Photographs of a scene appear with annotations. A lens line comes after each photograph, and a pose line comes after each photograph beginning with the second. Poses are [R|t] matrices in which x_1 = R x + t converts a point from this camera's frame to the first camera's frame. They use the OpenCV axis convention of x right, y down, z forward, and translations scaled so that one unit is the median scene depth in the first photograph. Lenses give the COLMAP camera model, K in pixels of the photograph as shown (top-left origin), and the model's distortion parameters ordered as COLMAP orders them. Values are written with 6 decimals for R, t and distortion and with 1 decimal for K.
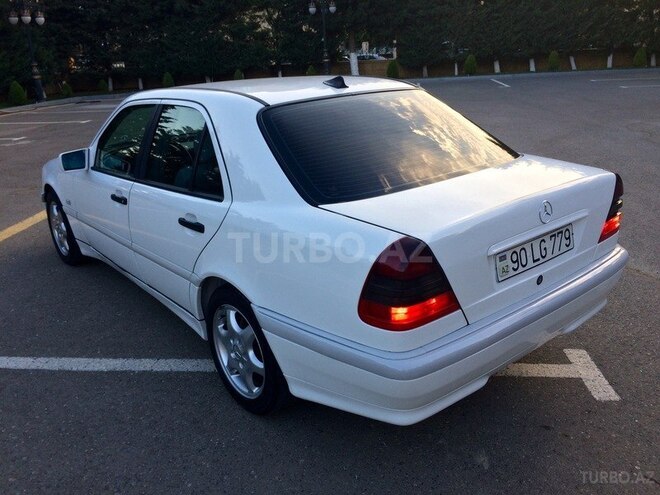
lens RADIAL K [[572.6, 0, 348.5], [0, 572.6, 248.4], [0, 0, 1]] dist [0.060184, -0.100382]
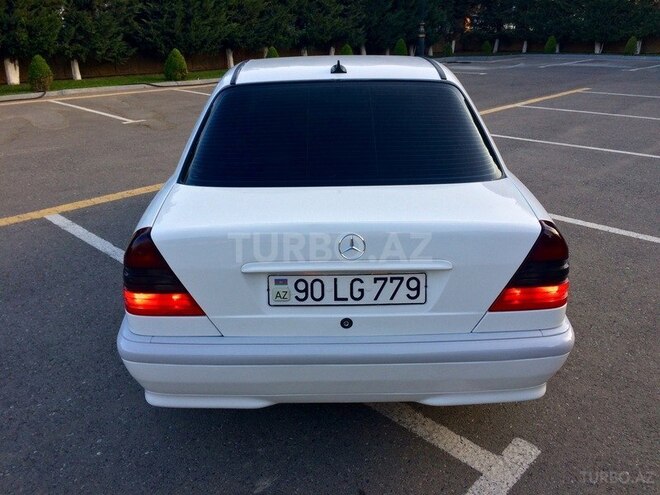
lens RADIAL K [[572.6, 0, 324.9], [0, 572.6, 256.0], [0, 0, 1]] dist [0.060184, -0.100382]
pose [[0.759845, 0.271881, -0.590523, 0.494952], [-0.228523, 0.962084, 0.148903, -0.100751], [0.608616, 0.021805, 0.793165, 0.195994]]
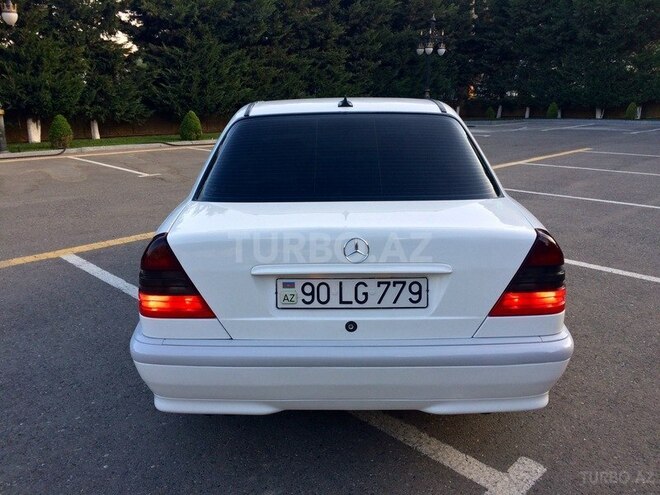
lens RADIAL K [[572.6, 0, 325.2], [0, 572.6, 253.2], [0, 0, 1]] dist [0.060184, -0.100382]
pose [[0.749692, 0.208519, -0.628078, 0.526433], [-0.233839, 0.971308, 0.043353, -0.052213], [0.619098, 0.114368, 0.776942, 0.179021]]
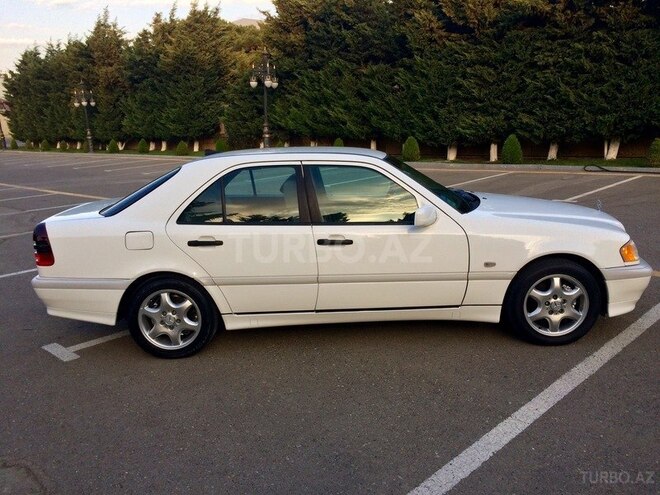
lens RADIAL K [[572.6, 0, 327.6], [0, 572.6, 245.9], [0, 0, 1]] dist [0.060184, -0.100382]
pose [[-0.682172, 0.220580, -0.697126, 0.737913], [-0.163848, 0.883051, 0.439743, -0.717329], [0.712597, 0.414204, -0.566252, 1.997779]]
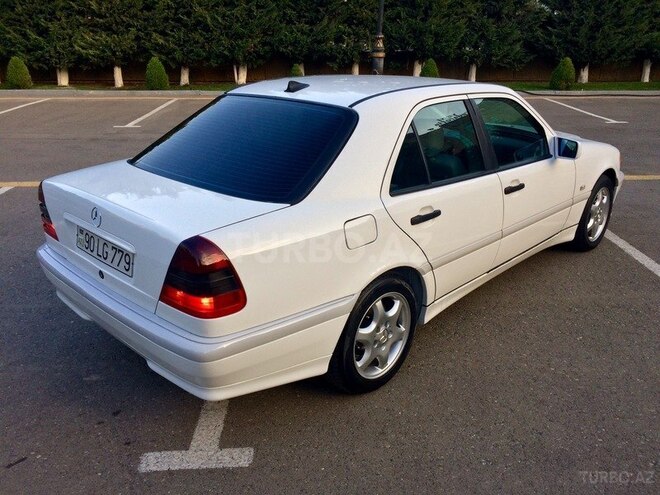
lens RADIAL K [[572.6, 0, 317.0], [0, 572.6, 247.9], [0, 0, 1]] dist [0.060184, -0.100382]
pose [[0.078143, 0.388004, -0.918339, 0.879661], [-0.321674, 0.881700, 0.345153, -0.329688], [0.943620, 0.268435, 0.193710, 0.739955]]
